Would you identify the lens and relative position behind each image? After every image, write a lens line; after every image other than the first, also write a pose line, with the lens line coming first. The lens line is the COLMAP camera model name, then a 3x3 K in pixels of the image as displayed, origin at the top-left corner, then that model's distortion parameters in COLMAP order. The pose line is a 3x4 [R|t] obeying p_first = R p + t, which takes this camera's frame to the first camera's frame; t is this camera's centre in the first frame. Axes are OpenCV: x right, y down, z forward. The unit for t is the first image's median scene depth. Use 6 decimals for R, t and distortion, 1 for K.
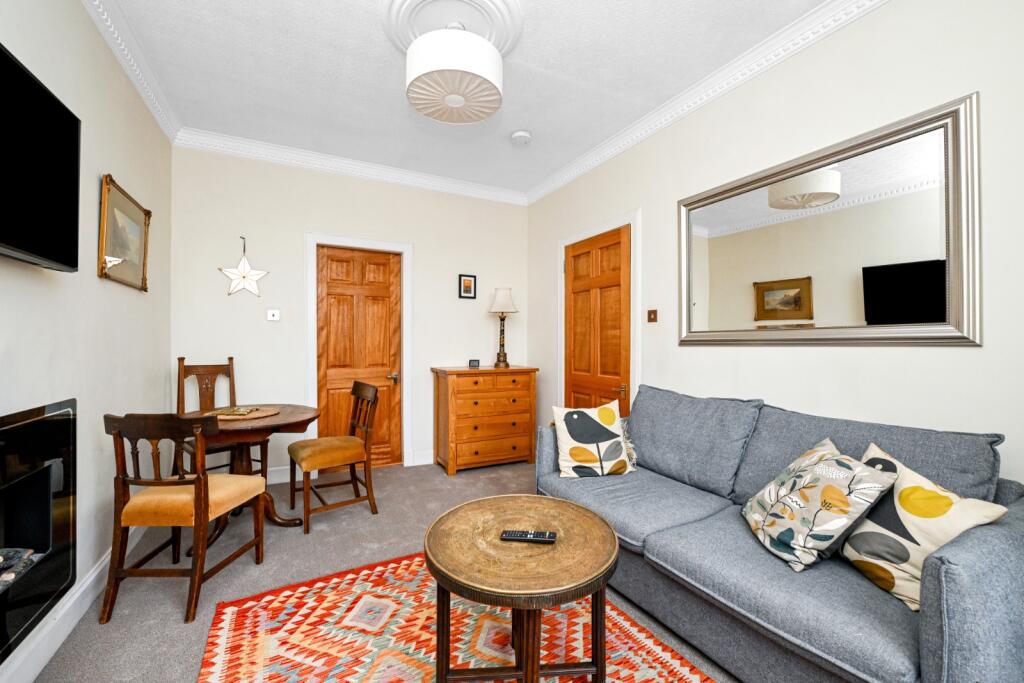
lens RADIAL K [[412.1, 0, 506.3], [0, 412.1, 342.1], [0, 0, 1]] dist [-0.001623, -0.000409]
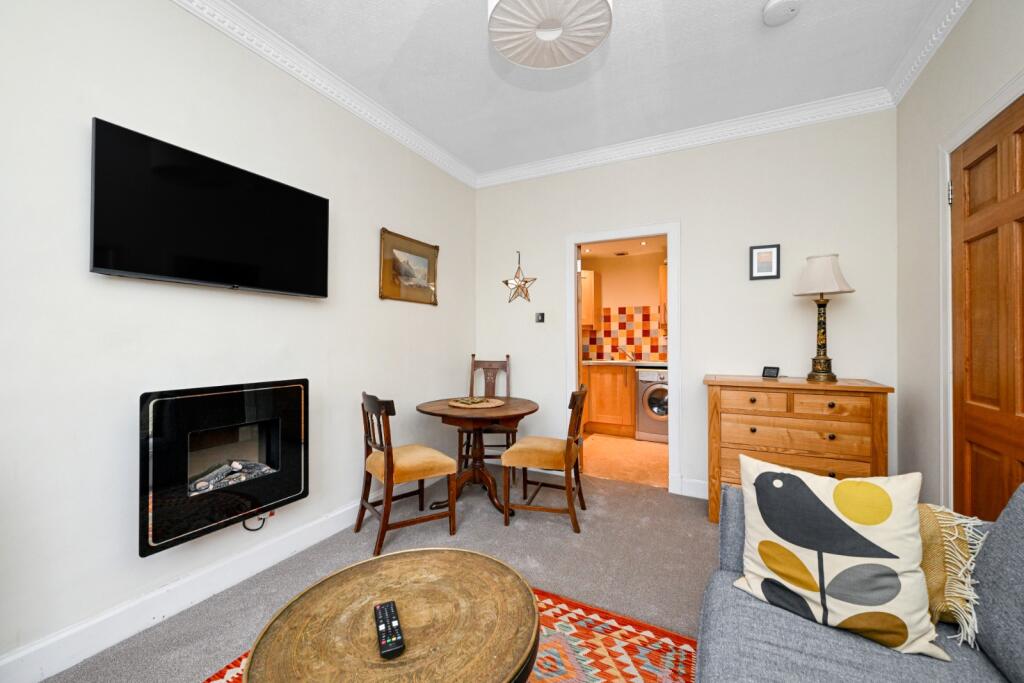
lens RADIAL K [[412.1, 0, 506.3], [0, 412.1, 342.1], [0, 0, 1]] dist [-0.001623, -0.000409]
pose [[0.576609, -0.002872, -0.817015, 0.299246], [0.003239, 0.999994, -0.001229, 0.000709], [0.817014, -0.001937, 0.576615, 0.317542]]
